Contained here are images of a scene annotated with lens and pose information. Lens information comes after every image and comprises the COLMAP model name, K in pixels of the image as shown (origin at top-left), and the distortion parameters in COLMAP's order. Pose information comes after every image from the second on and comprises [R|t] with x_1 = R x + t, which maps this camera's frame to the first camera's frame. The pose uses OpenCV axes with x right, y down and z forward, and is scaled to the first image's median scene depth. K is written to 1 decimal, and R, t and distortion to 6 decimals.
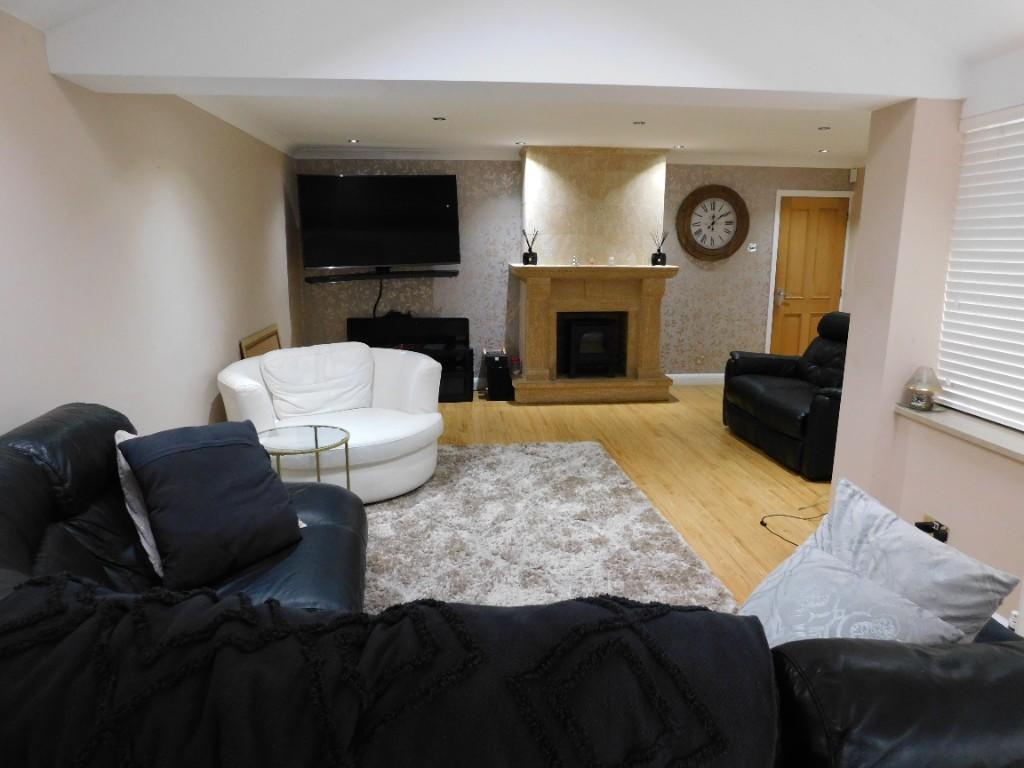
lens RADIAL K [[656.5, 0, 511.8], [0, 656.5, 367.7], [0, 0, 1]] dist [-0.003333, 0.000013]
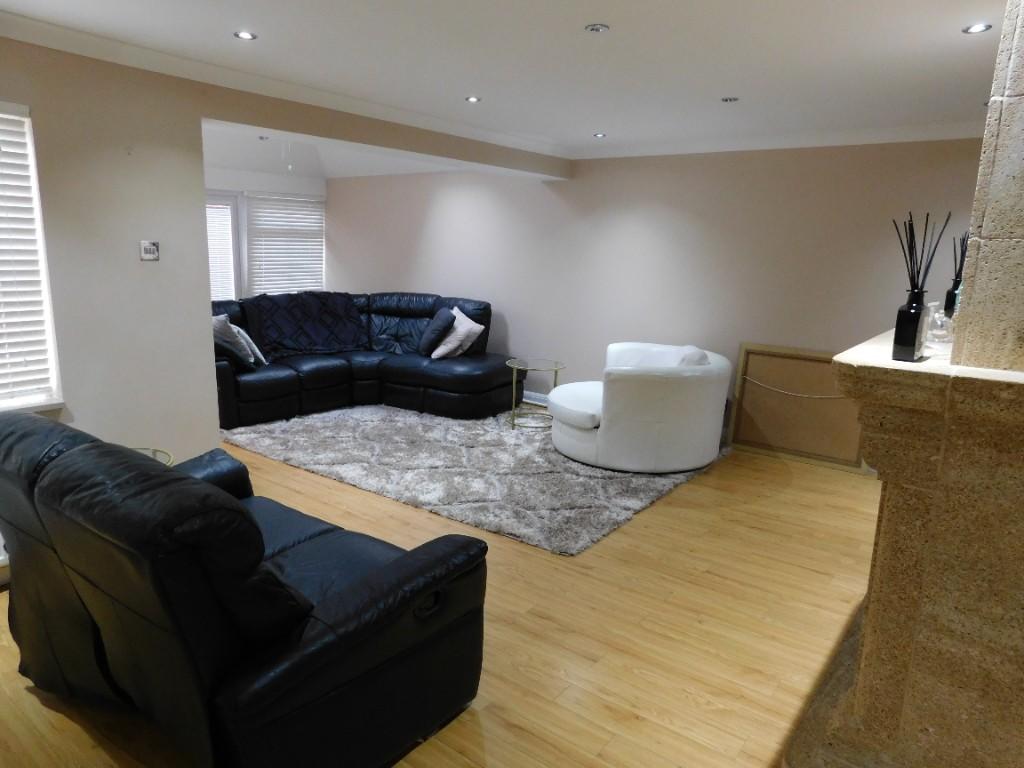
lens RADIAL K [[681.8, 0, 512.0], [0, 681.8, 384.0], [0, 0, 1]] dist [-0.012142, 0.001024]
pose [[-0.679890, 0.126166, -0.722379, 0.509238], [-0.159742, 0.935951, 0.313813, -0.200159], [0.715704, 0.328752, -0.616190, 1.038025]]
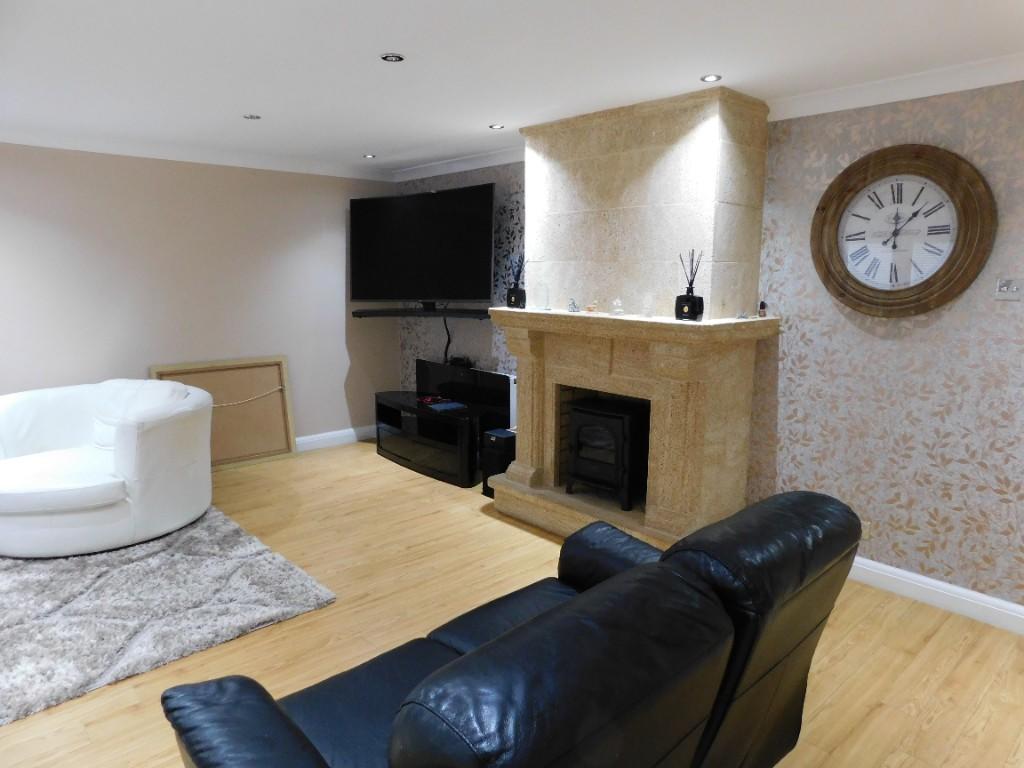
lens RADIAL K [[681.8, 0, 512.0], [0, 681.8, 384.0], [0, 0, 1]] dist [-0.012142, 0.001024]
pose [[0.610783, 0.129708, -0.781102, 0.551046], [-0.150898, 0.987479, 0.045984, -0.107666], [0.777287, 0.089780, 0.622708, 0.555795]]
